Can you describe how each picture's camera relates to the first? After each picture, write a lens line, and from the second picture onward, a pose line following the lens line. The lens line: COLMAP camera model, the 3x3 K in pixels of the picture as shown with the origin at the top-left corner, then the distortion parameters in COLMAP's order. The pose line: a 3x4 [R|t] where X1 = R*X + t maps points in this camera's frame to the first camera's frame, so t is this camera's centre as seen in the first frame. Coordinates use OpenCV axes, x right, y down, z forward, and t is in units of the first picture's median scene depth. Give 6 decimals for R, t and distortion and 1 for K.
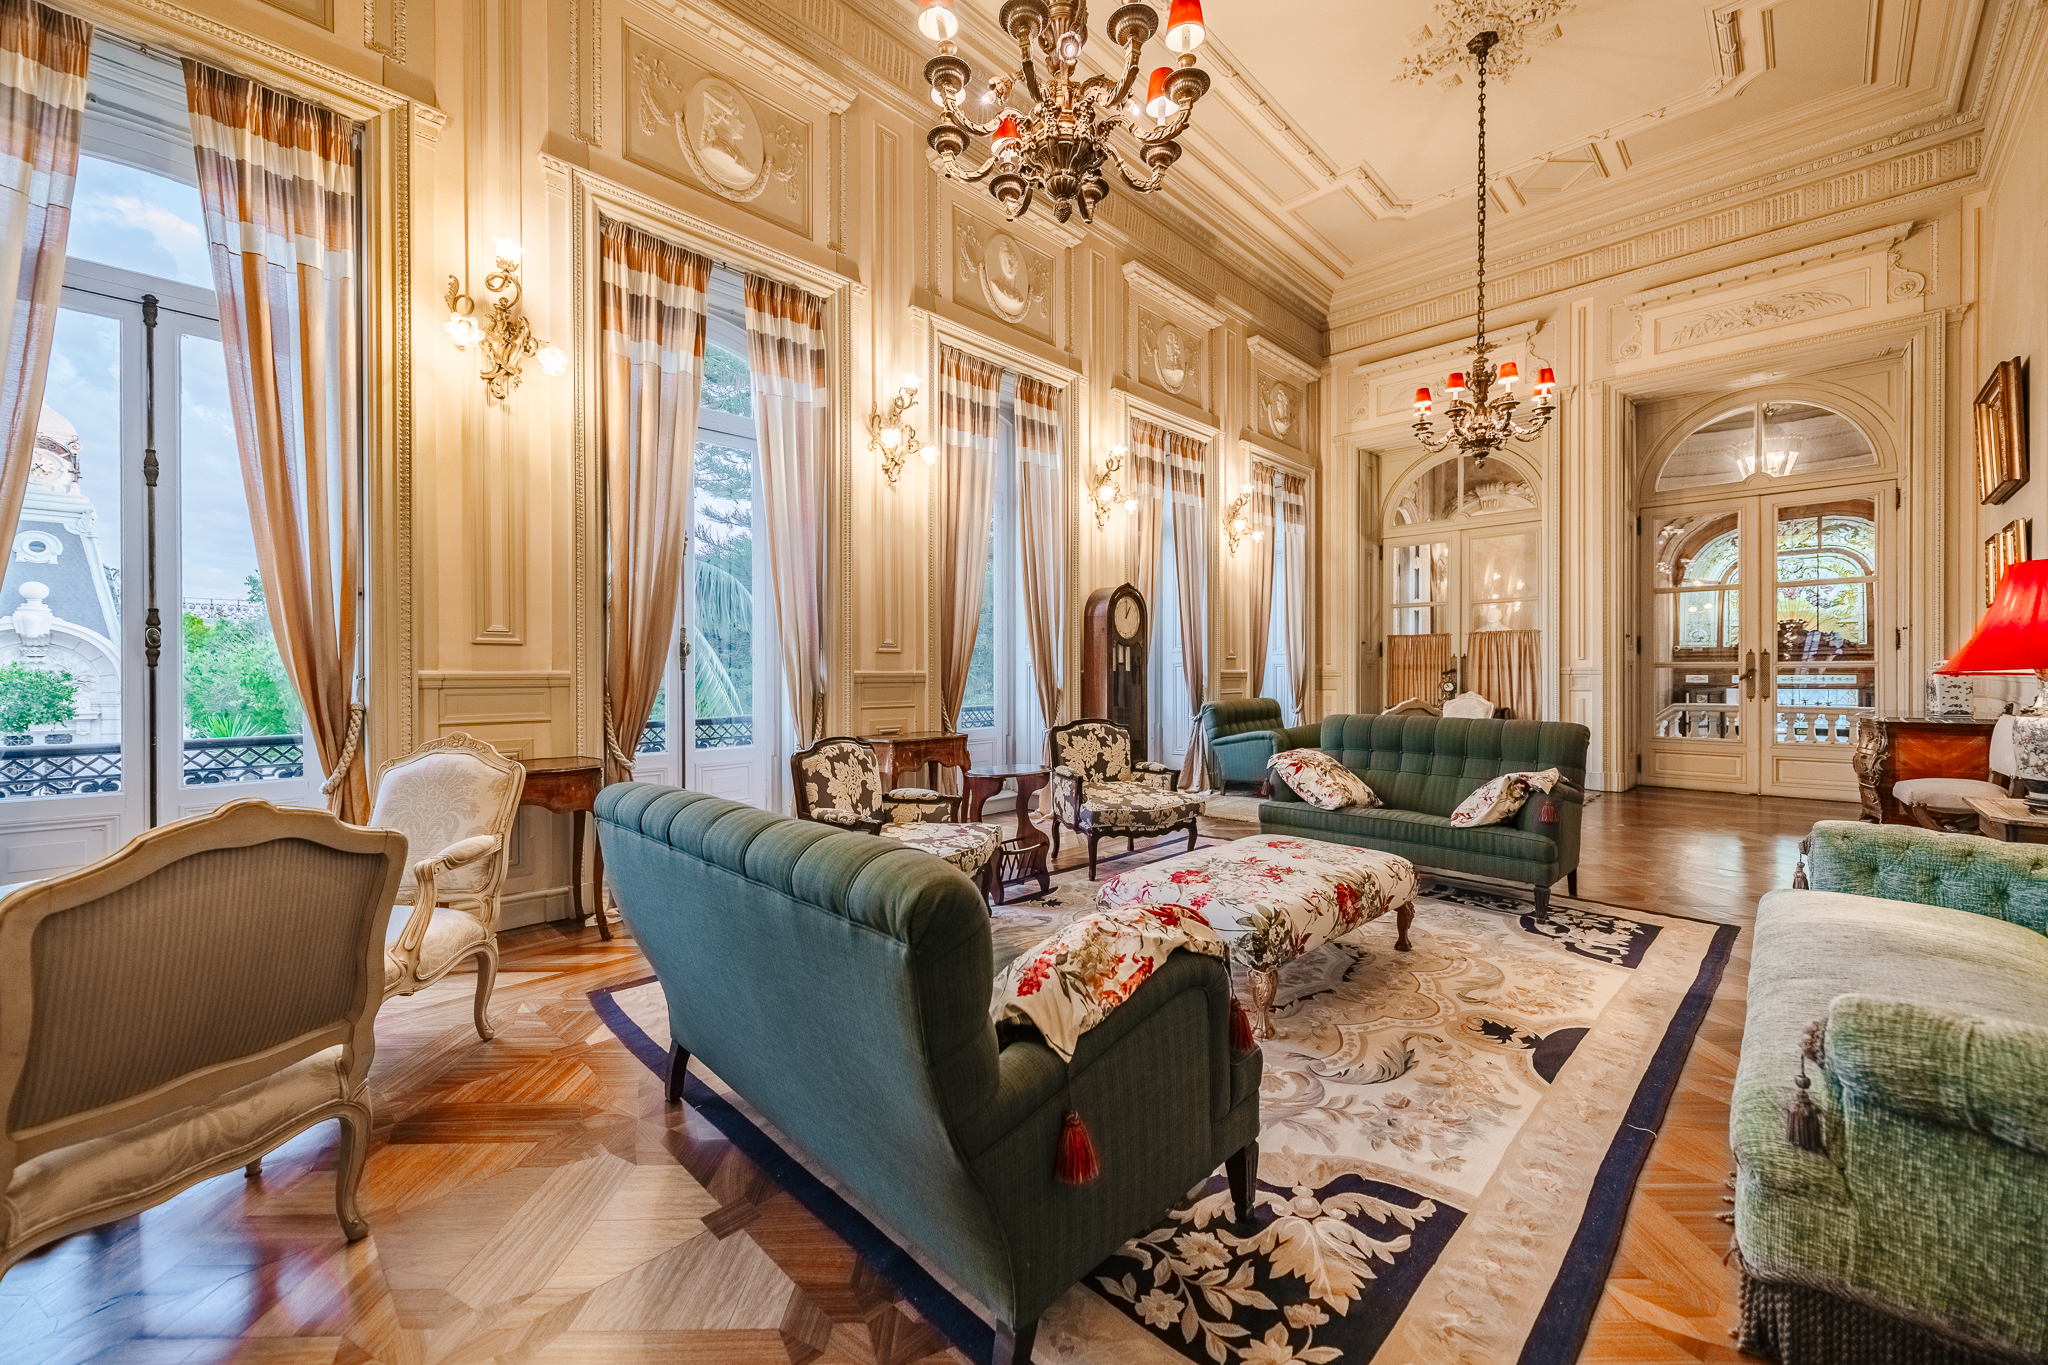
lens RADIAL K [[801.8, 0, 1027.1], [0, 801.8, 673.8], [0, 0, 1]] dist [0.015345, -0.005790]
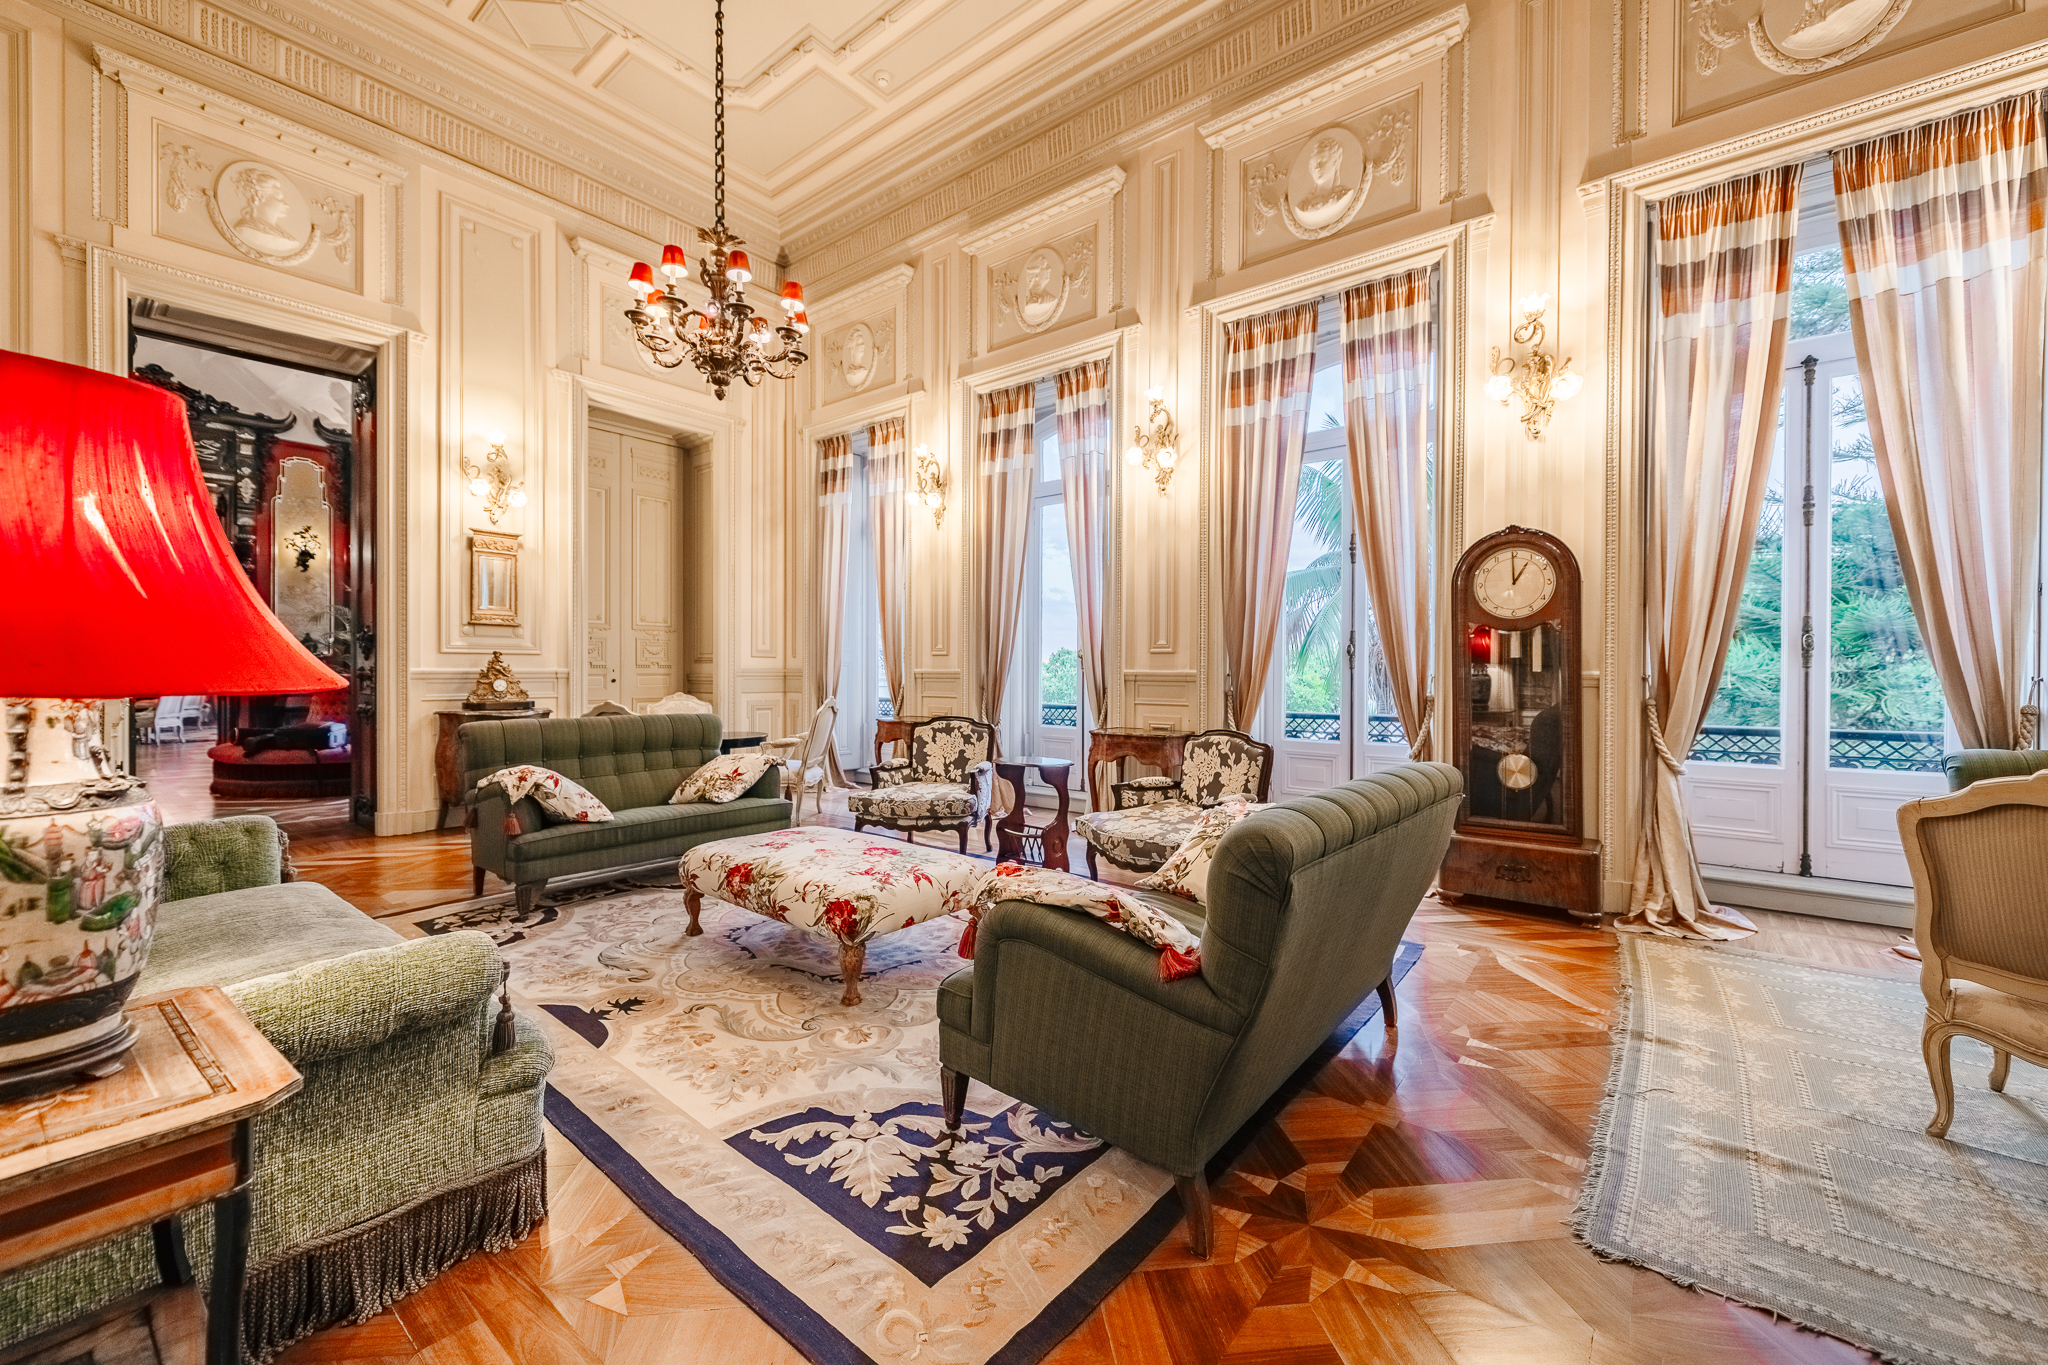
lens RADIAL K [[801.8, 0, 1027.1], [0, 801.8, 673.8], [0, 0, 1]] dist [0.015345, -0.005790]
pose [[0.094893, 0.006275, -0.995468, 1.213121], [-0.007100, 0.999959, 0.005627, -0.005447], [0.995462, 0.006534, 0.094934, 1.015291]]
